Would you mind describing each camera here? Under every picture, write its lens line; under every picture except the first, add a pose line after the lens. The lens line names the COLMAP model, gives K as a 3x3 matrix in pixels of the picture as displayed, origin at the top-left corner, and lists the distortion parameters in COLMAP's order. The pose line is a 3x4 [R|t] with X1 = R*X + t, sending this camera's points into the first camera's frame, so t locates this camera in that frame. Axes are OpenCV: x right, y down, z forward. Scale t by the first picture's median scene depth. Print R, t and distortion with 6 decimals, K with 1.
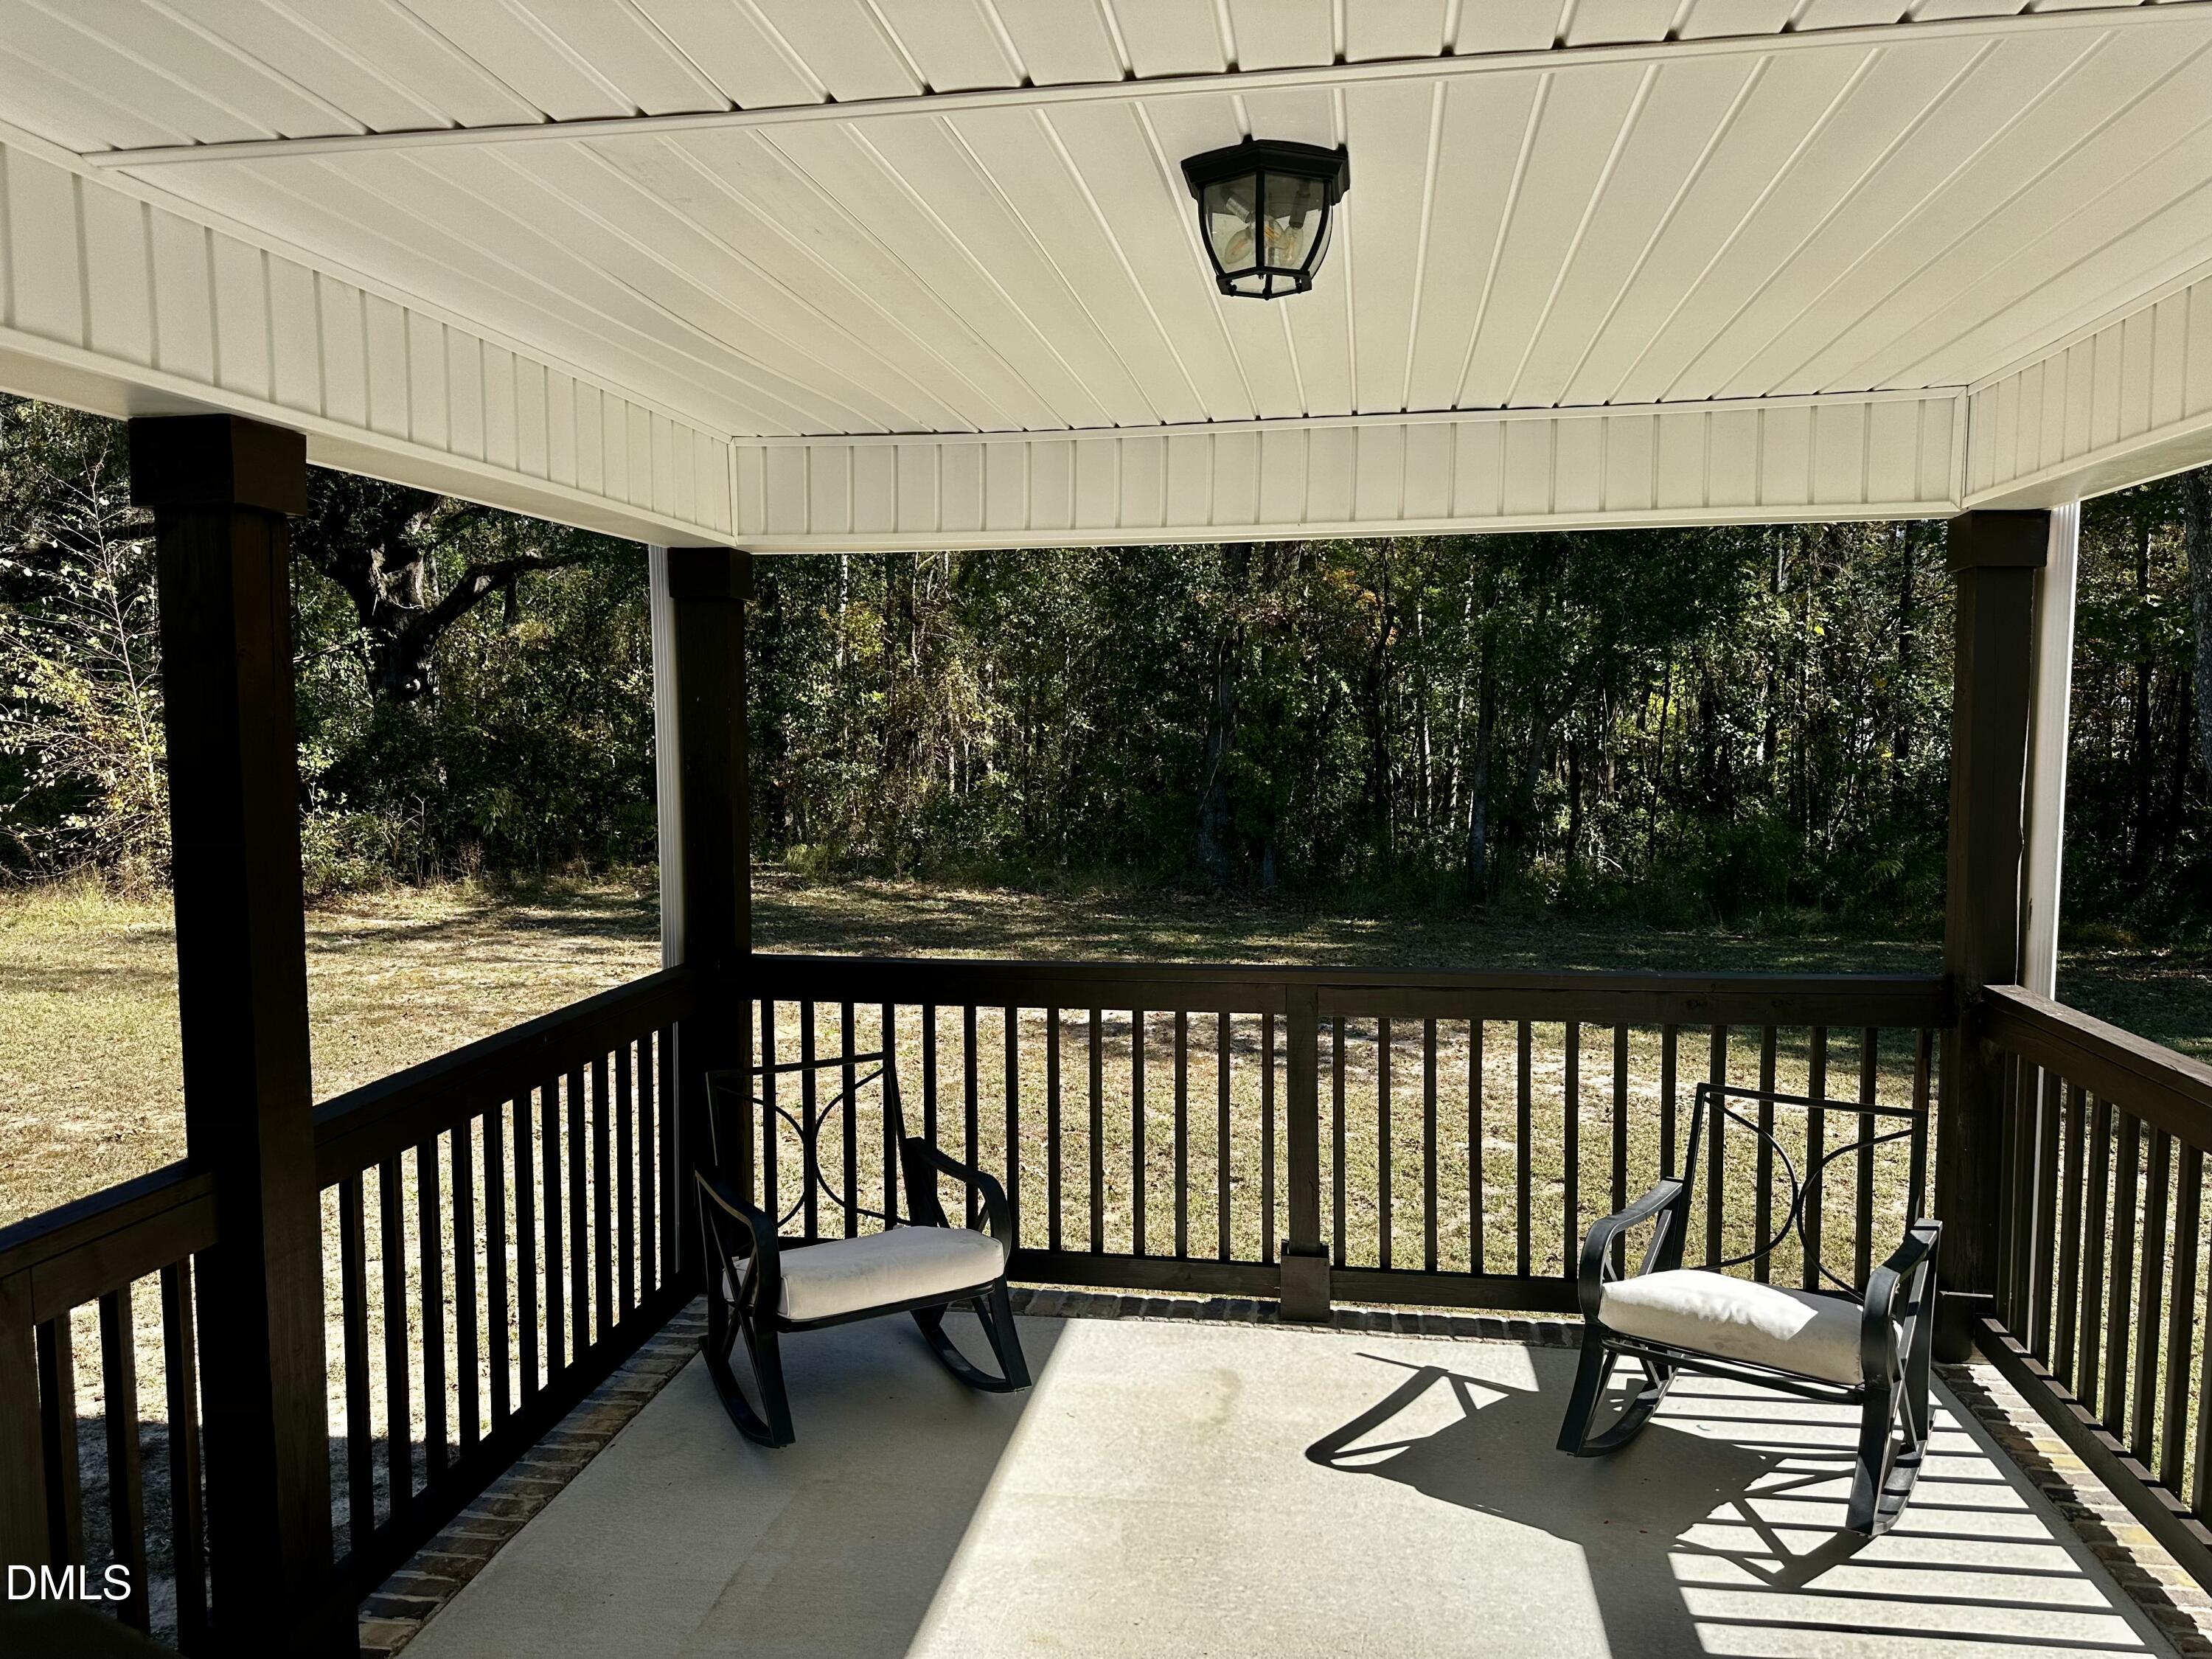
lens RADIAL K [[1571.2, 0, 1117.3], [0, 1571.2, 828.1], [0, 0, 1]] dist [0.011573, -0.009830]
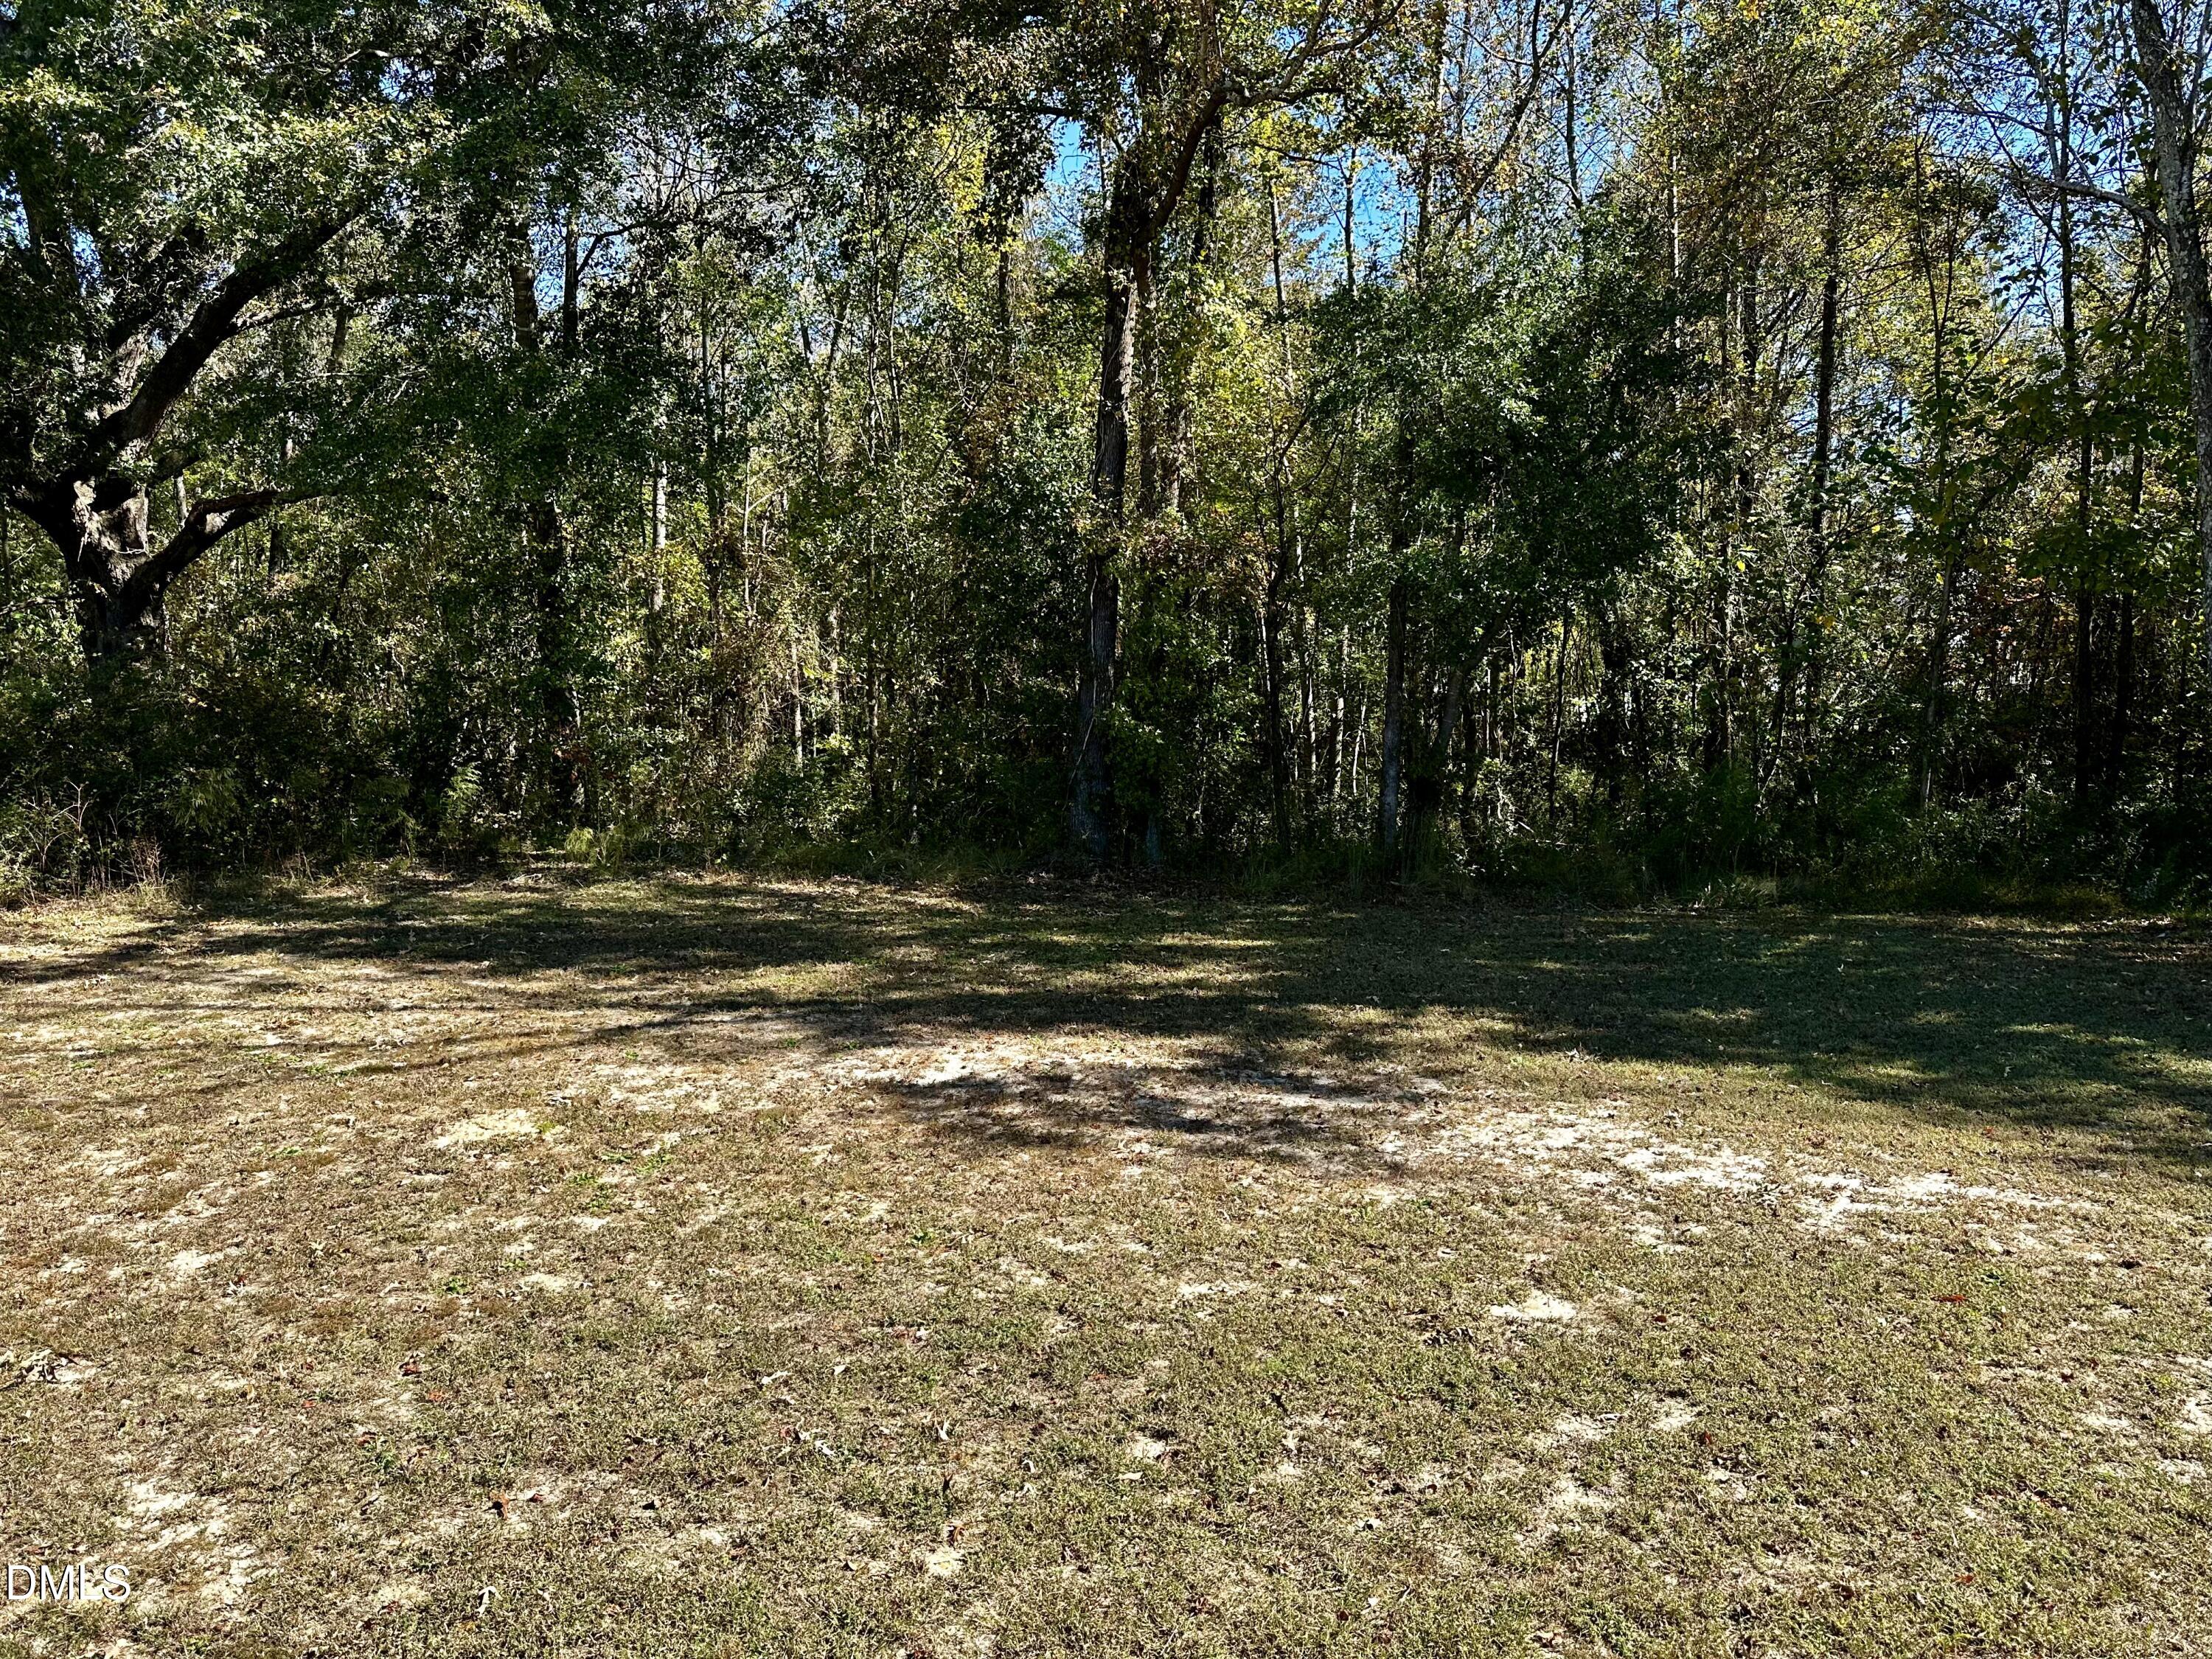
lens RADIAL K [[1571.2, 0, 1100.6], [0, 1571.2, 836.9], [0, 0, 1]] dist [0.011573, -0.009830]
pose [[0.997047, -0.021344, 0.073766, 0.003795], [0.019004, 0.999298, 0.032270, -0.005678], [-0.074403, -0.030773, 0.996753, 0.128617]]
